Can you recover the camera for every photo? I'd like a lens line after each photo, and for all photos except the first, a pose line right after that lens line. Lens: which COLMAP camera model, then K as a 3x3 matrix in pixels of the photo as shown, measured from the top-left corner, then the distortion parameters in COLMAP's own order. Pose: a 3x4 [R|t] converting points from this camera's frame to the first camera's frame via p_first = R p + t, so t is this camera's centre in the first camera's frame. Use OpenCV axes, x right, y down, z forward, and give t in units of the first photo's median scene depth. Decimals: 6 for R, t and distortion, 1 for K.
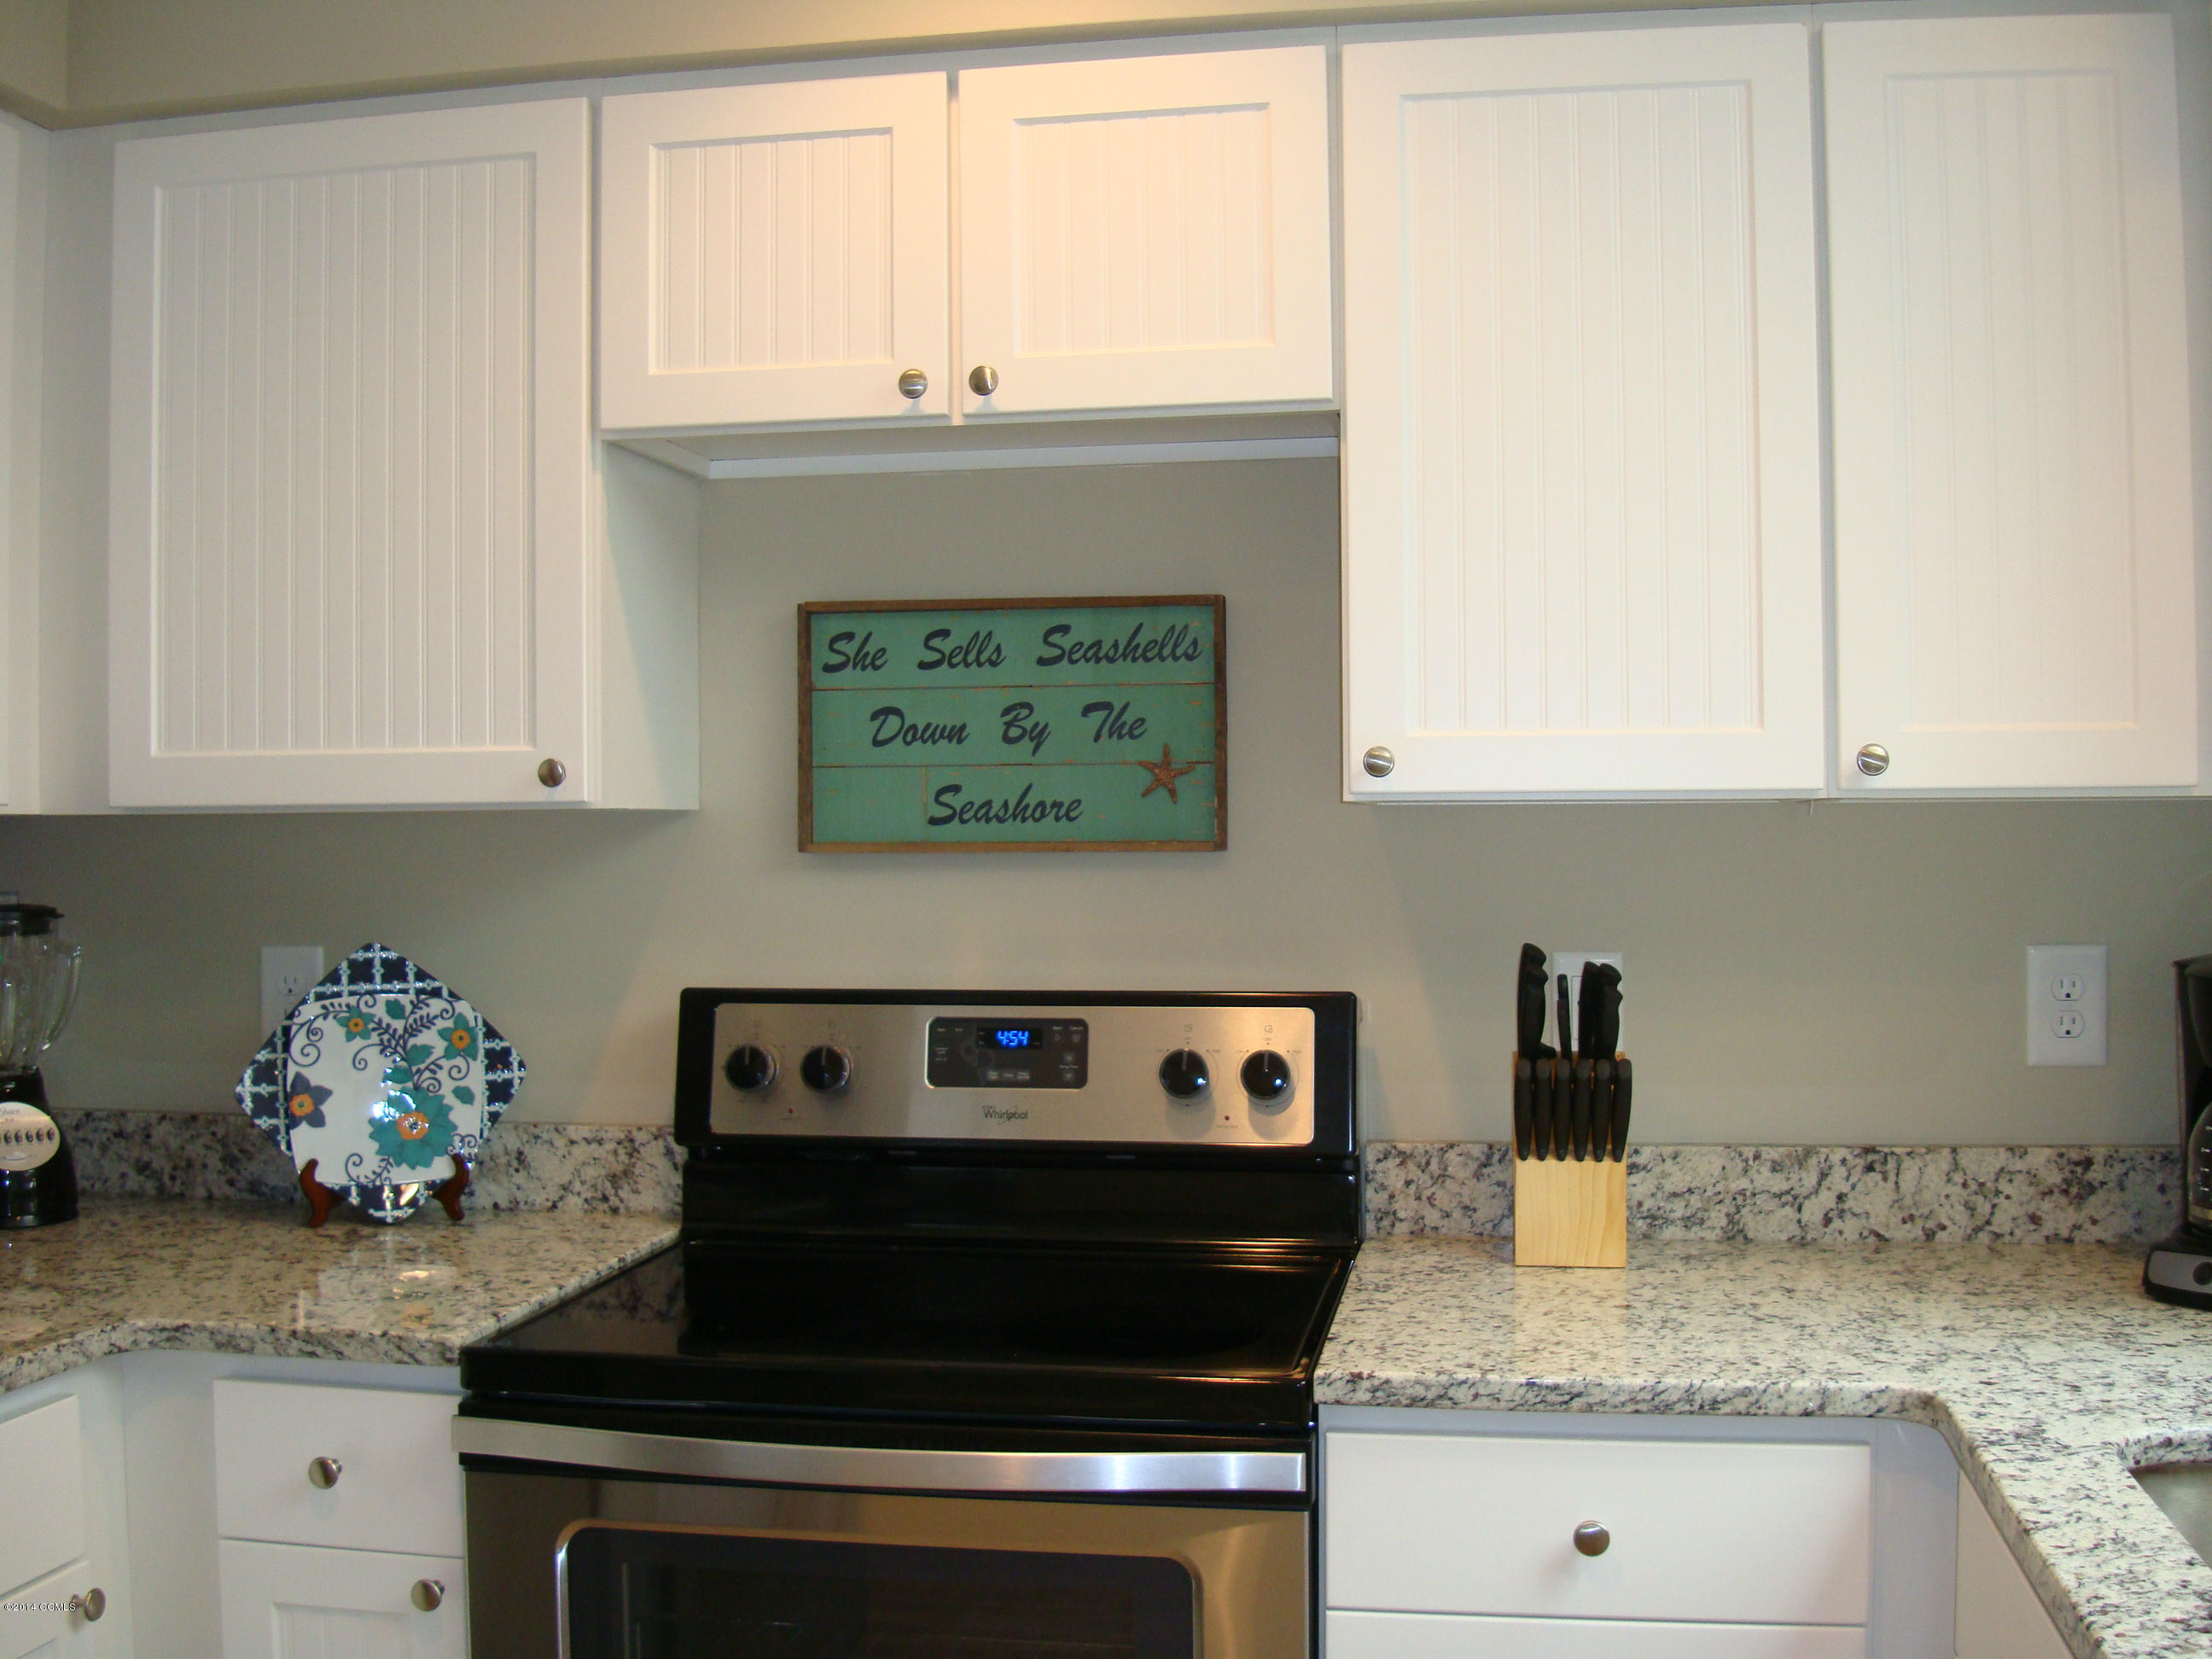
lens RADIAL K [[2323.2, 0, 1106.0], [0, 2323.2, 831.7], [0, 0, 1]] dist [-0.108161, 0.000000]
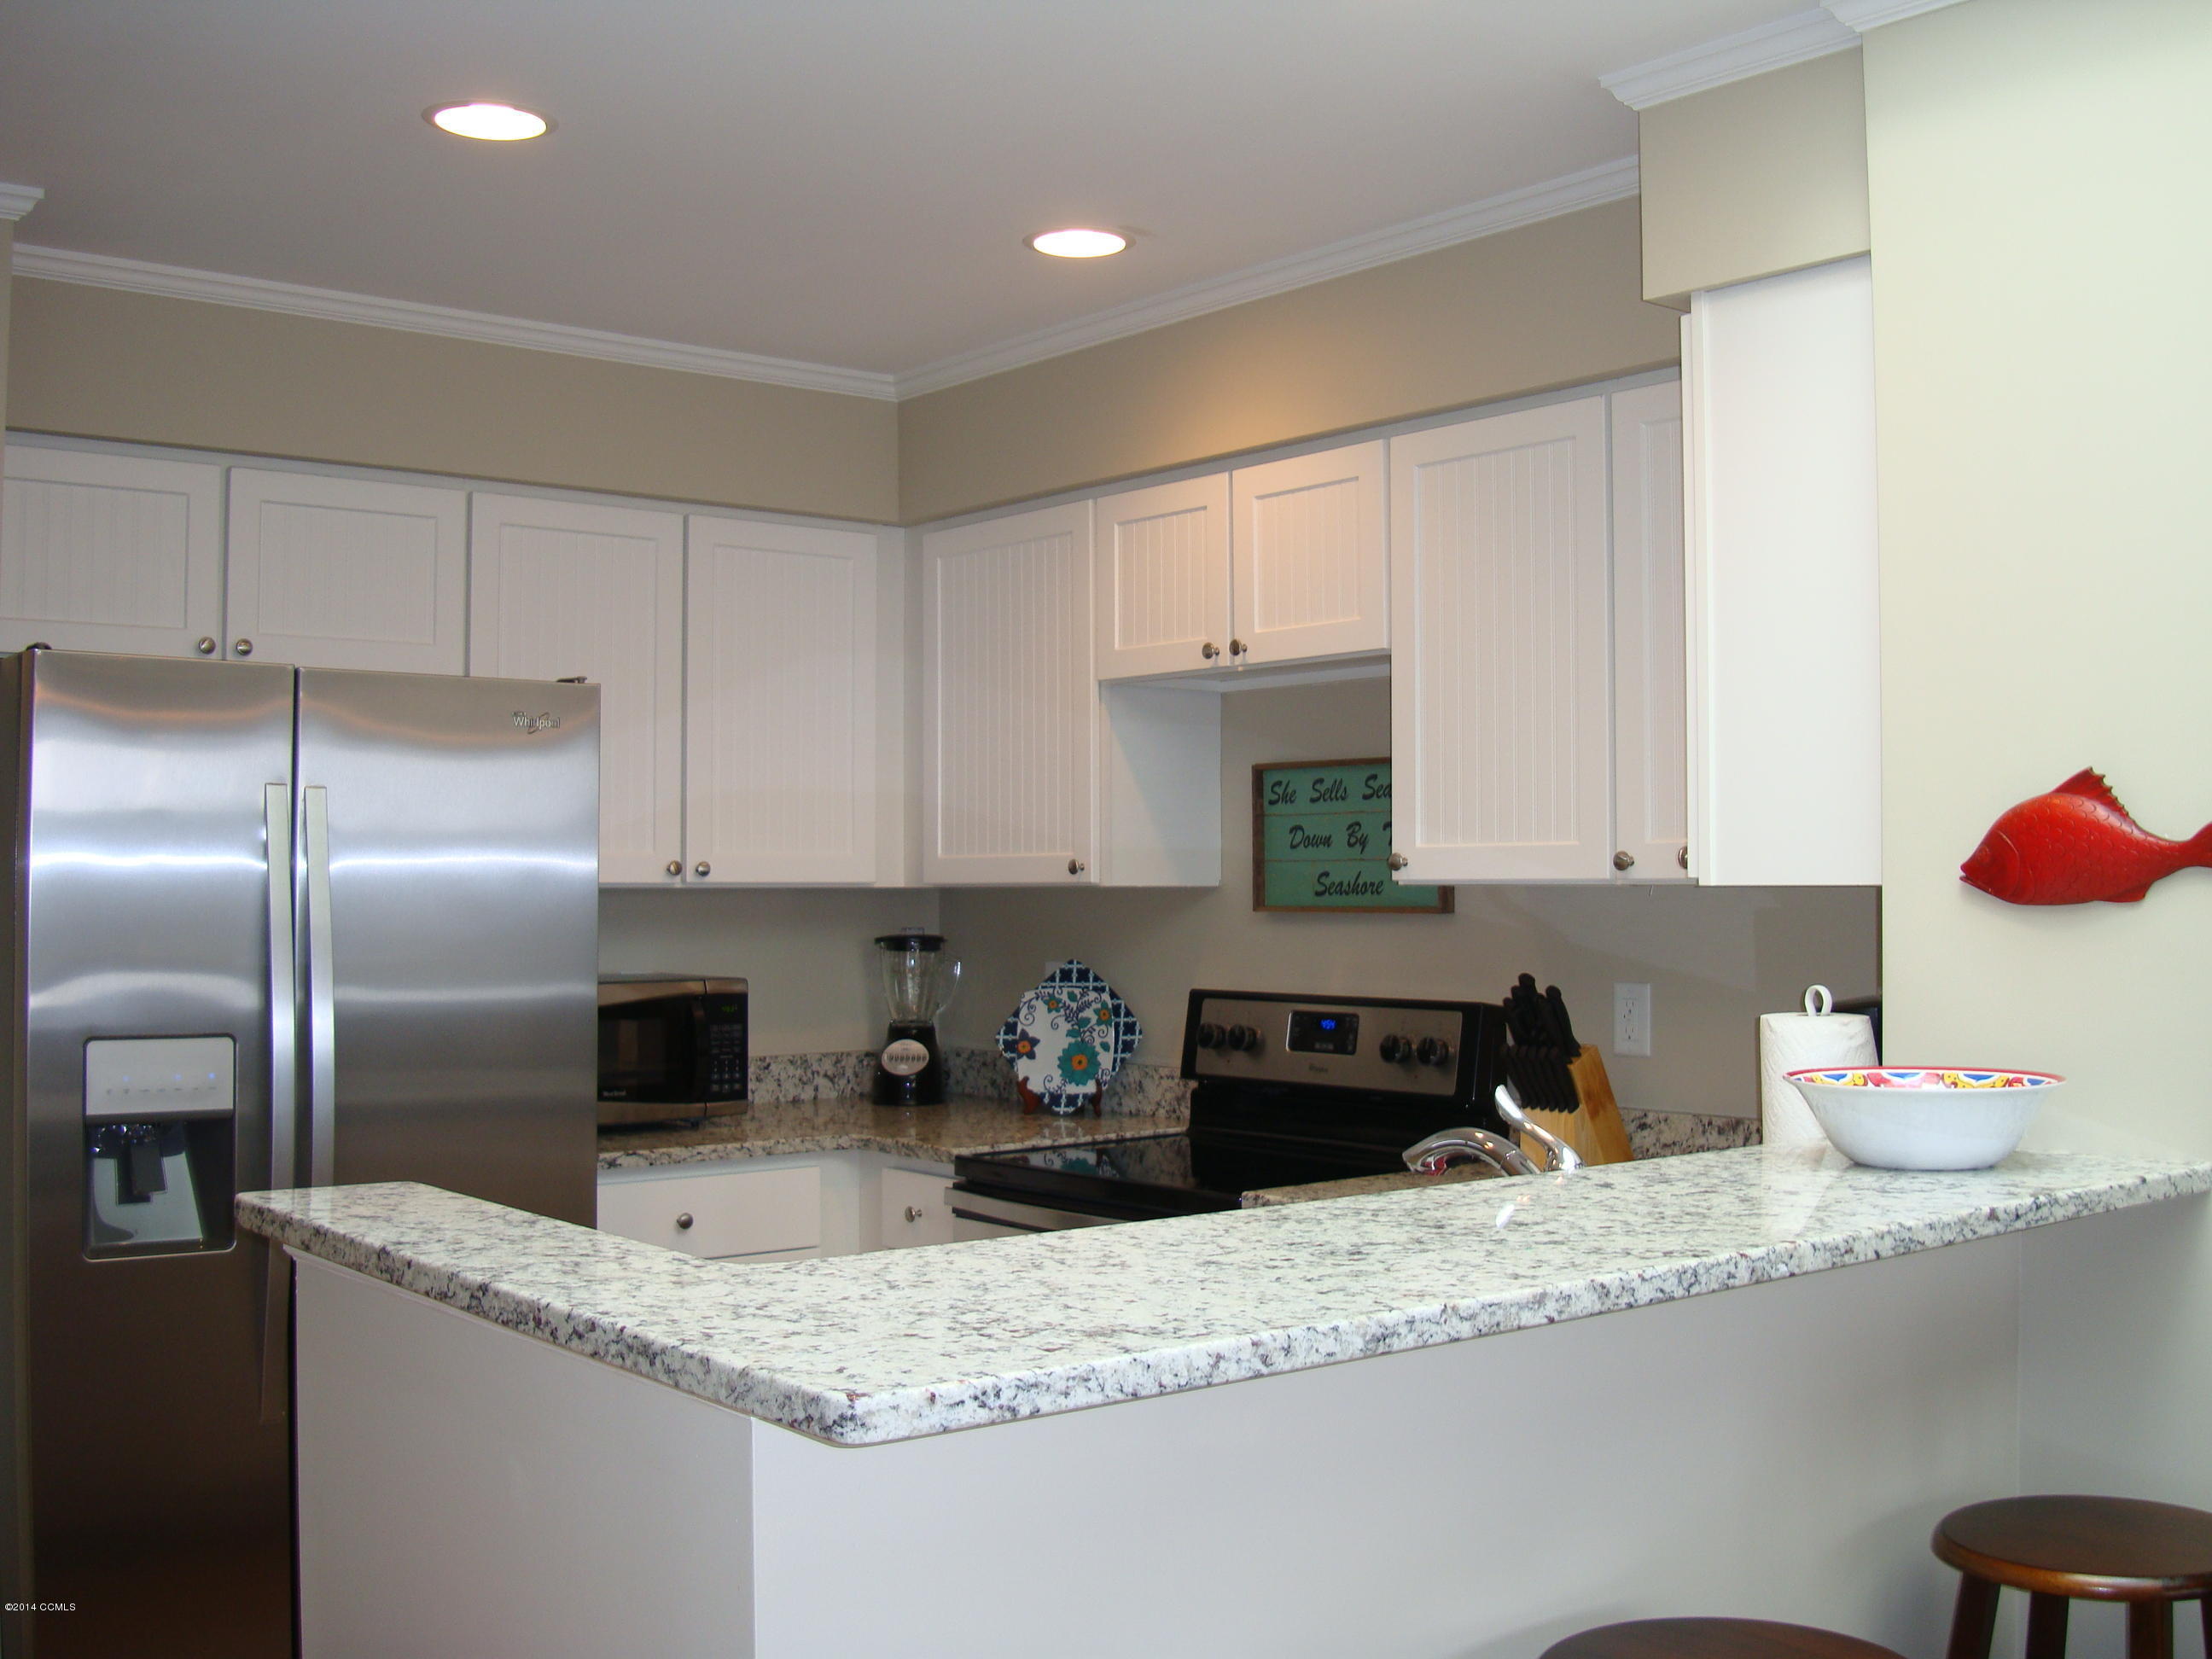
lens RADIAL K [[2323.2, 0, 1106.5], [0, 2323.2, 829.2], [0, 0, 1]] dist [-0.108161, 0.000000]
pose [[0.760212, -0.010927, -0.649583, 0.897182], [-0.005700, 0.999708, -0.023488, -0.010978], [0.649650, 0.021558, 0.759928, -0.365260]]
